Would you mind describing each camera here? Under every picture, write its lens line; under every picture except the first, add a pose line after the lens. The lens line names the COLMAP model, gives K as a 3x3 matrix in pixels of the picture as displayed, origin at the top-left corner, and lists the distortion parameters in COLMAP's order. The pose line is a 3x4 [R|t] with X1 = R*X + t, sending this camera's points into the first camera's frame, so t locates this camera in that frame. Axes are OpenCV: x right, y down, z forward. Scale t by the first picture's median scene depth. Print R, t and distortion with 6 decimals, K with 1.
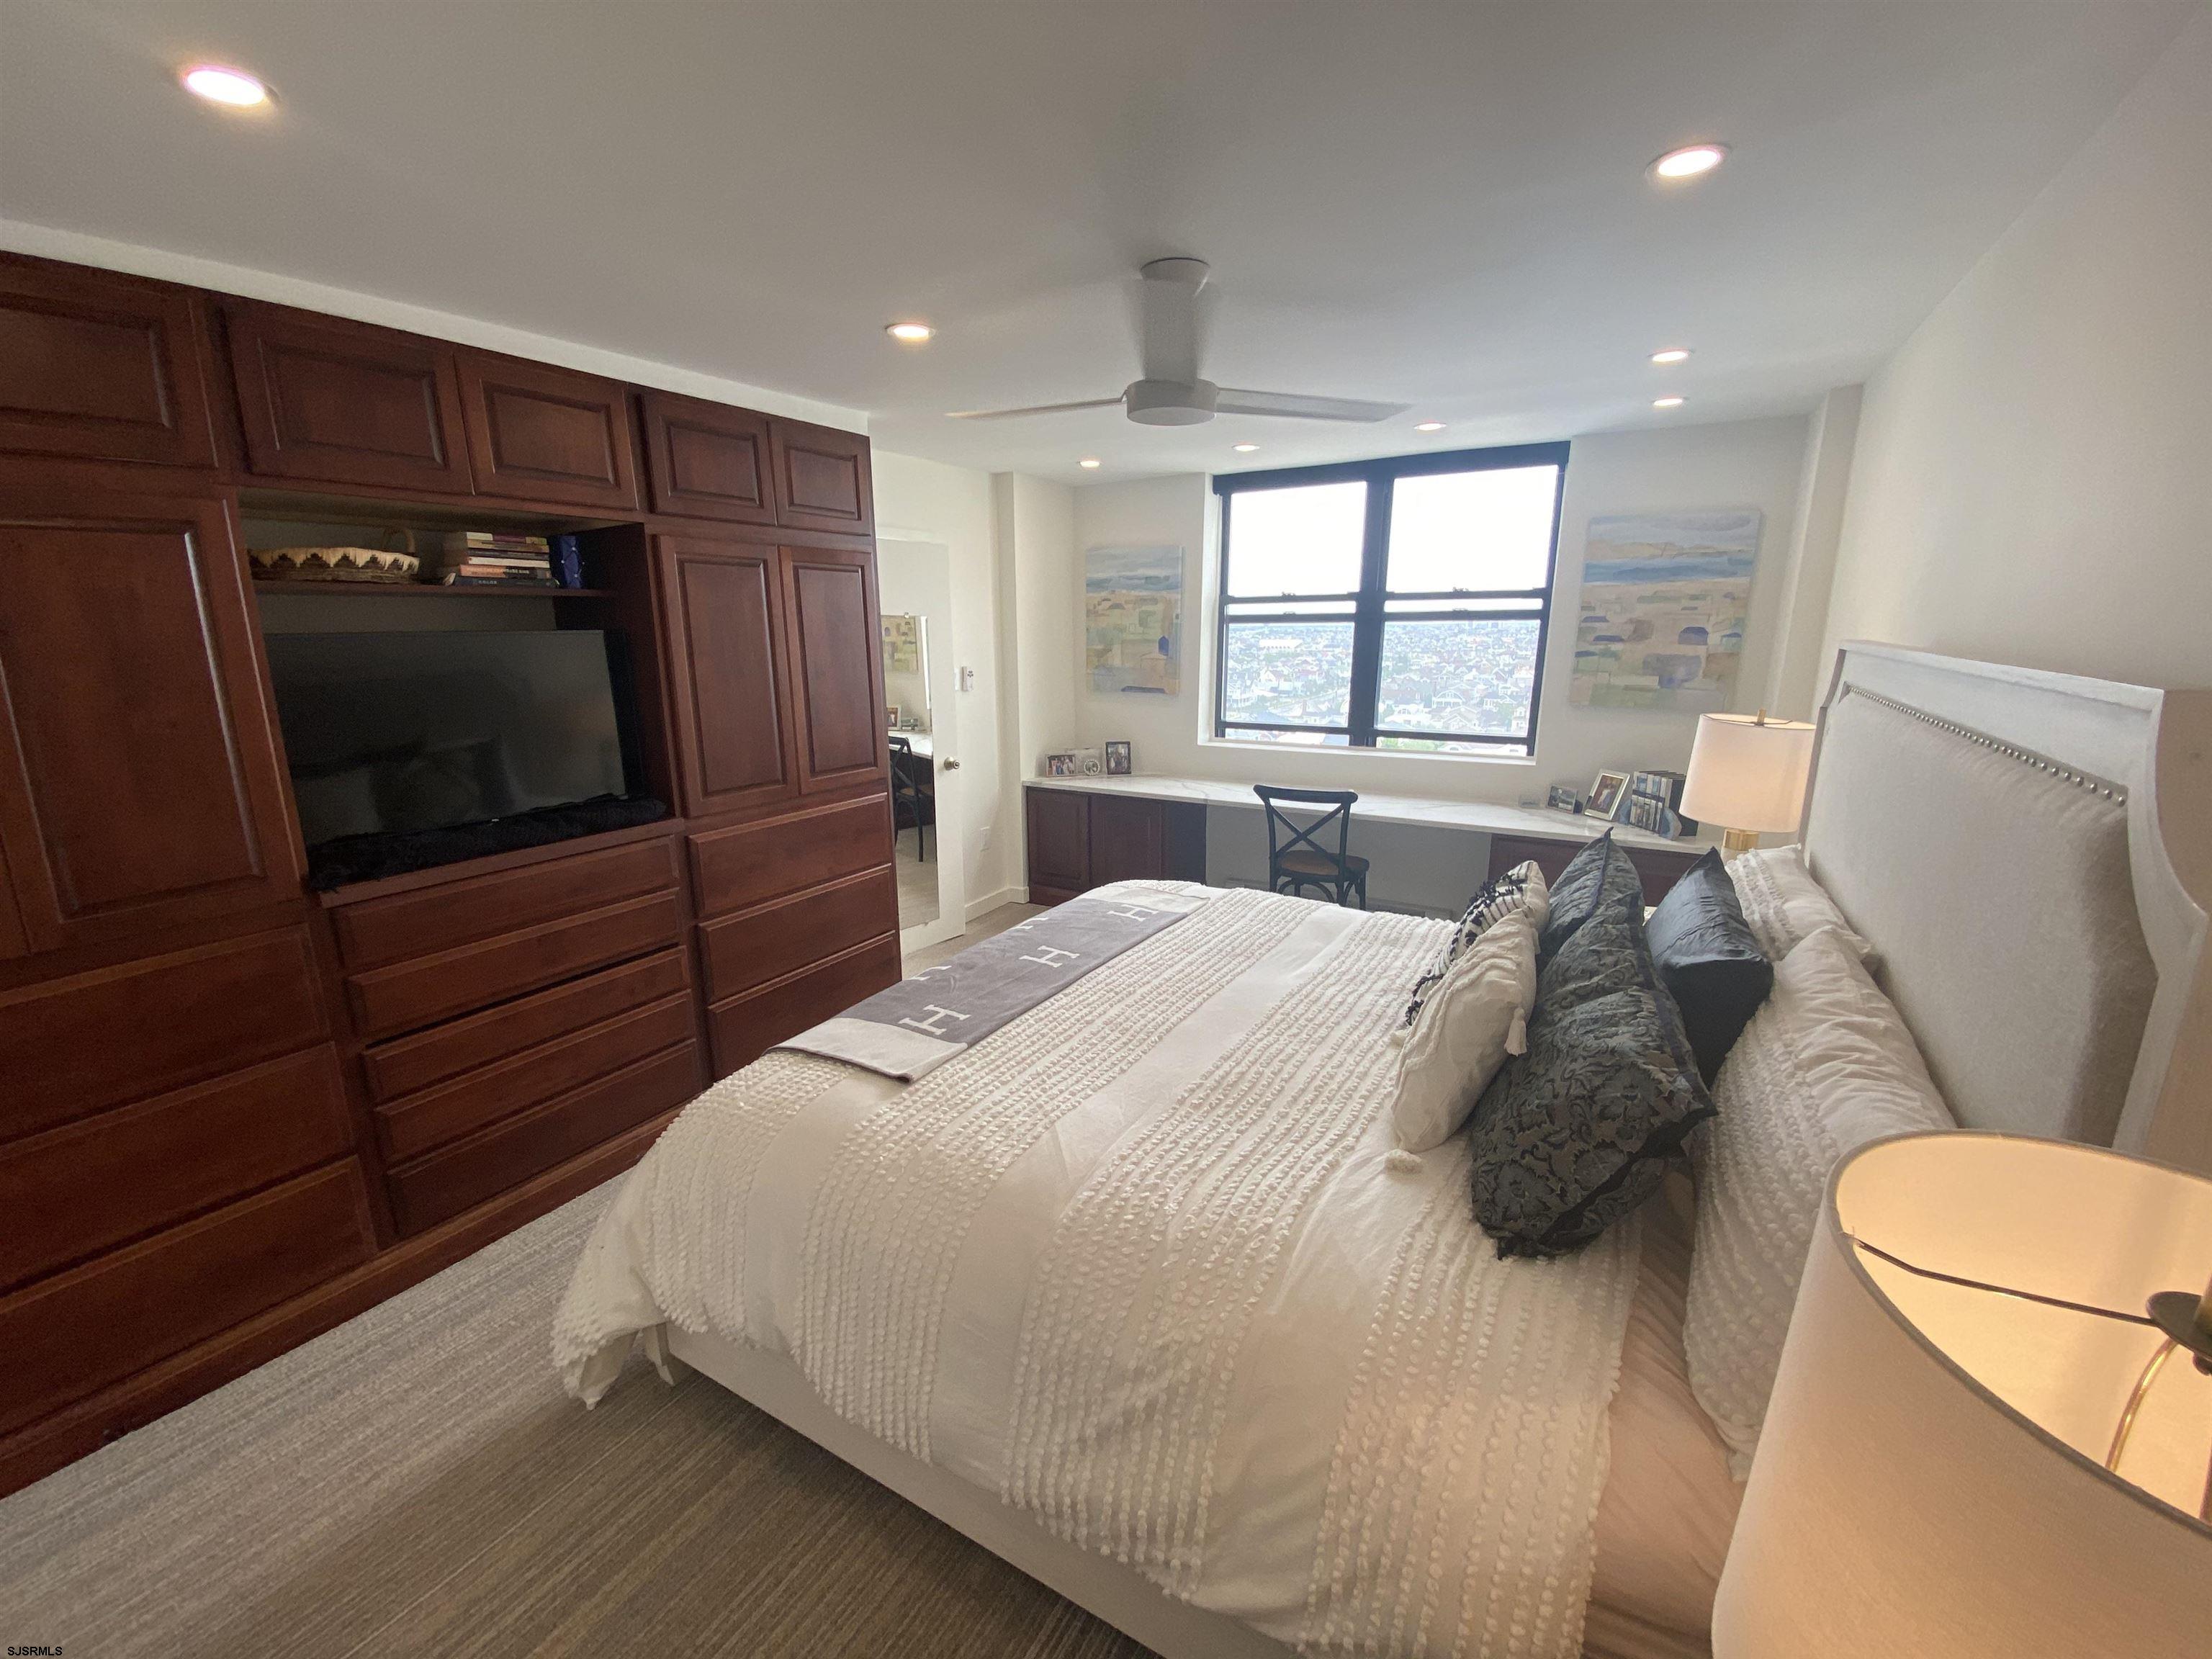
lens RADIAL K [[893.4, 0, 1114.9], [0, 893.4, 834.8], [0, 0, 1]] dist [0.020554, -0.019525]
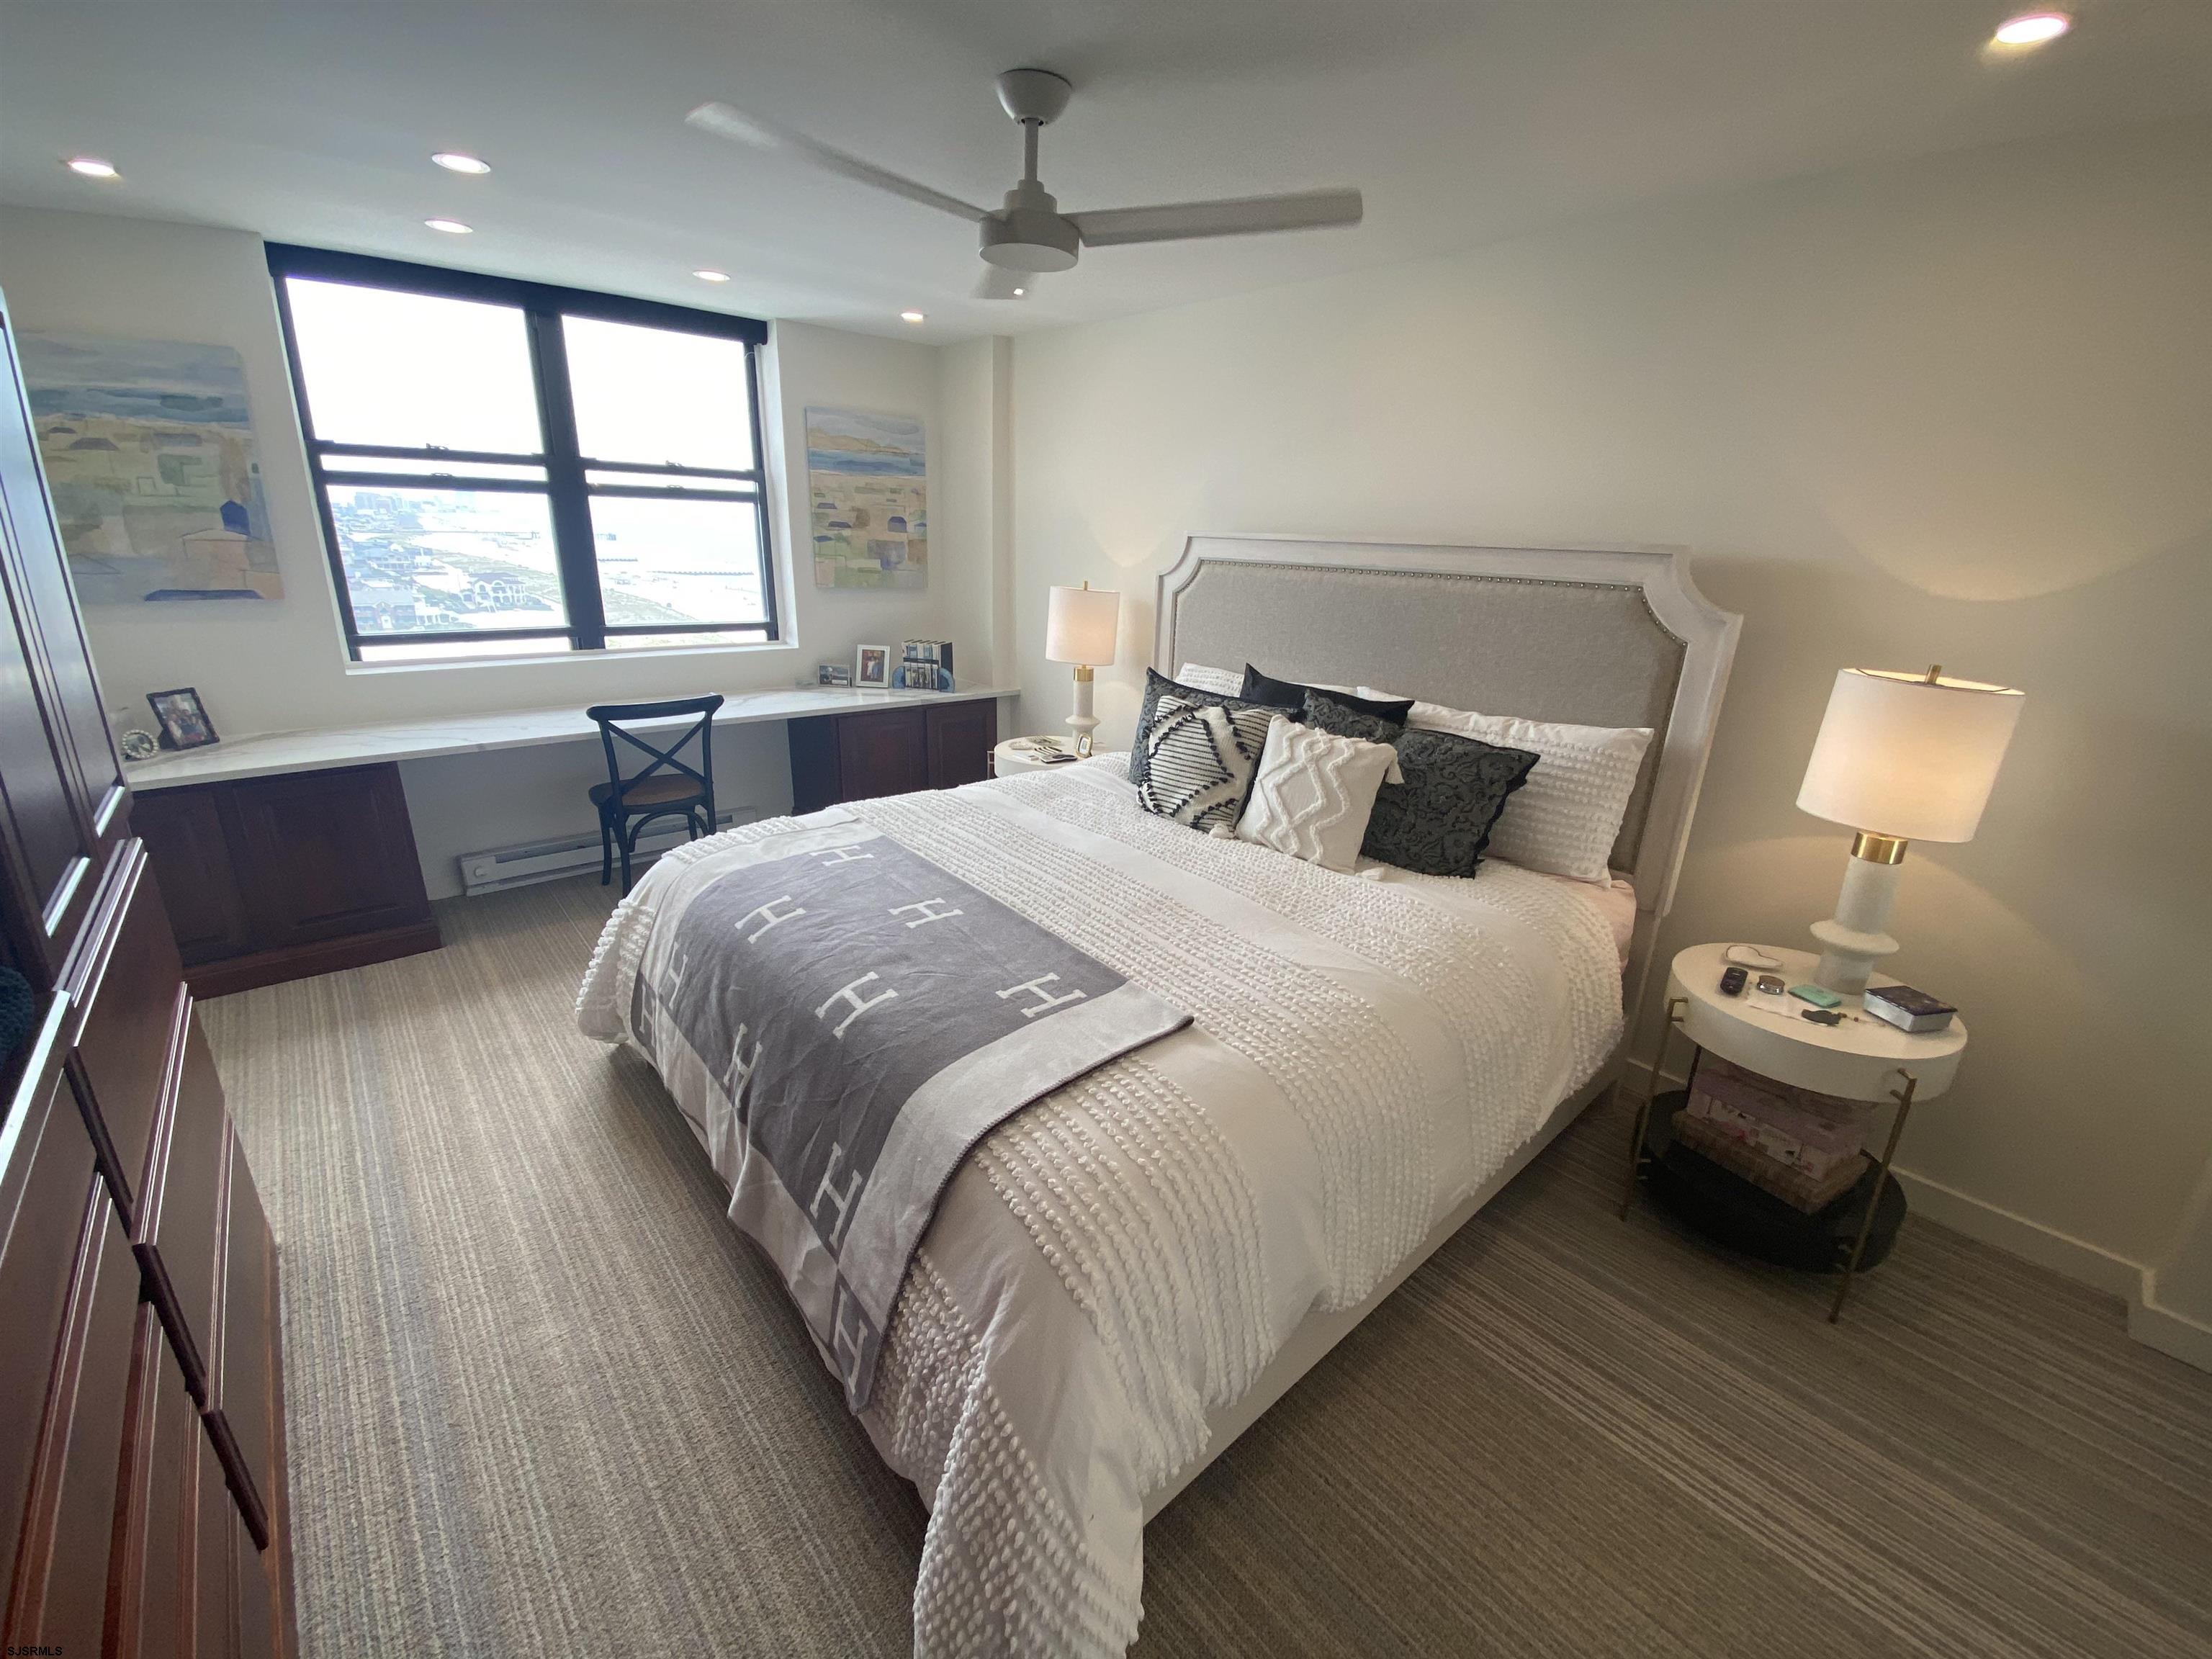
lens RADIAL K [[893.4, 0, 1107.7], [0, 893.4, 831.2], [0, 0, 1]] dist [0.020554, -0.019525]
pose [[0.321085, -0.286399, 0.902707, -0.454228], [0.178751, 0.954372, 0.239210, -0.062843], [-0.930028, 0.084553, 0.357629, 0.328759]]
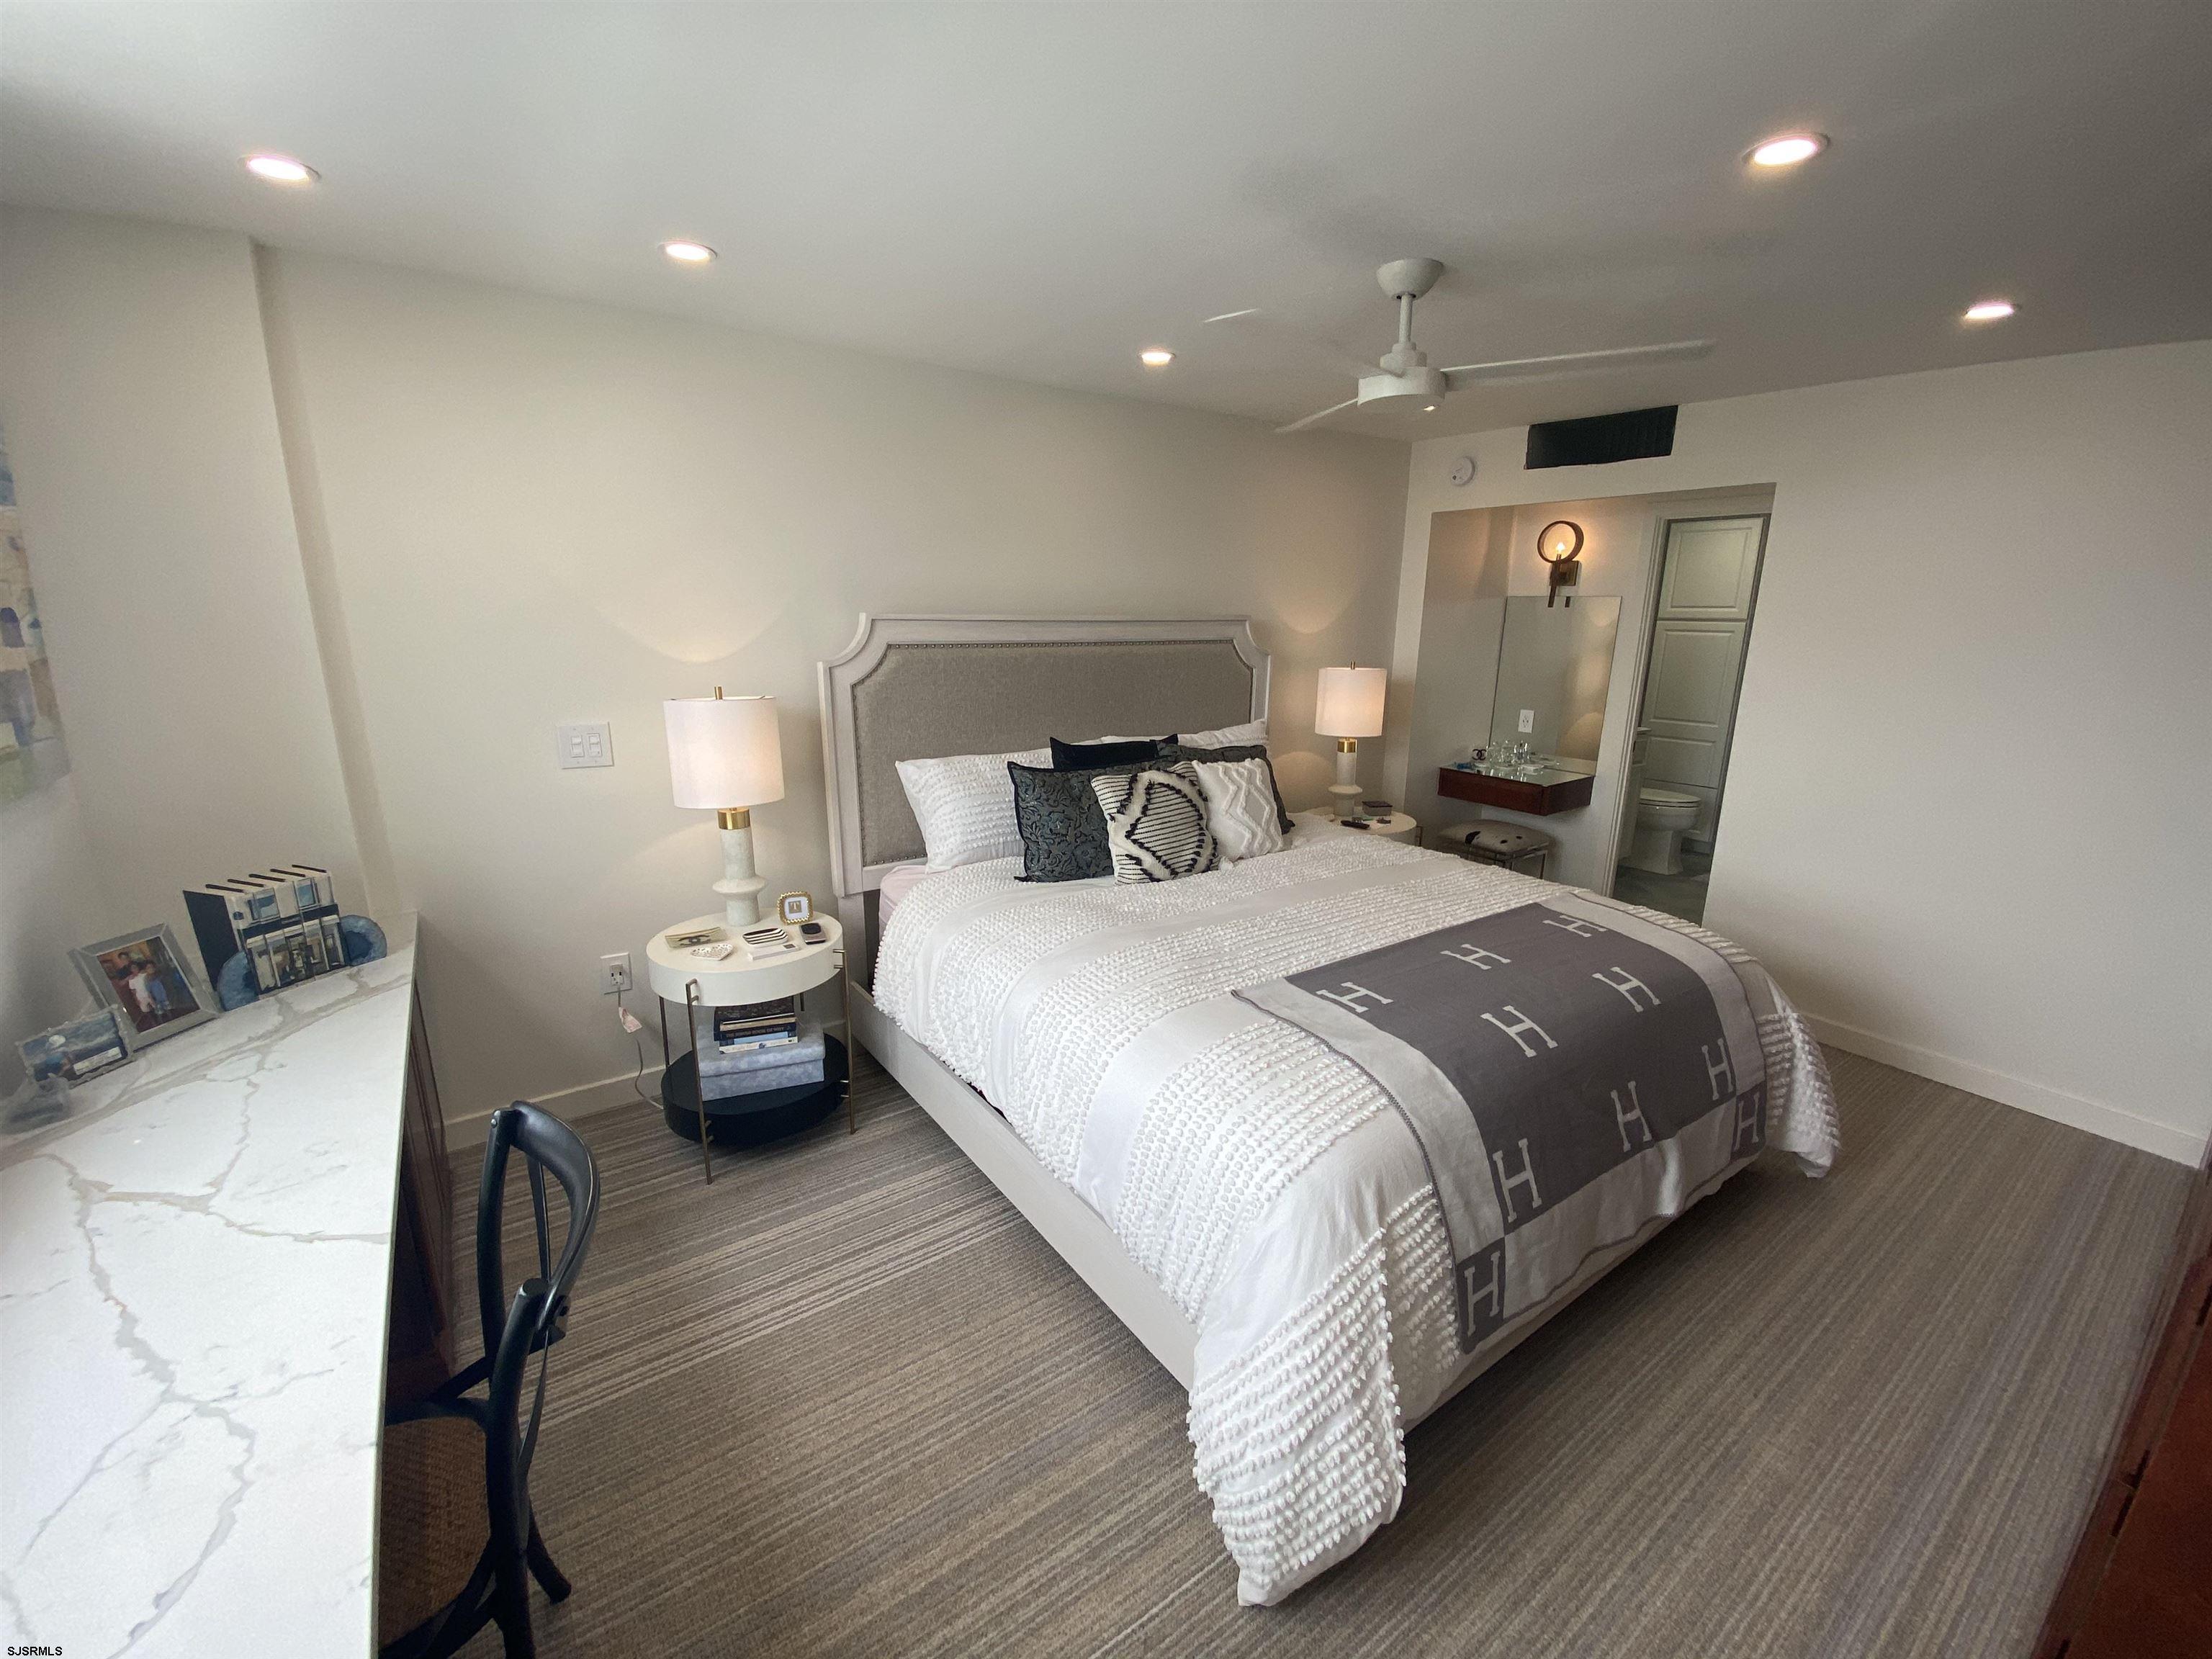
lens RADIAL K [[893.4, 0, 1095.5], [0, 893.4, 822.6], [0, 0, 1]] dist [0.020554, -0.019525]
pose [[-0.909172, -0.104147, 0.403187, -0.048544], [0.088583, 0.897690, 0.431633, -0.266081], [-0.406890, 0.428144, -0.806929, 1.134885]]
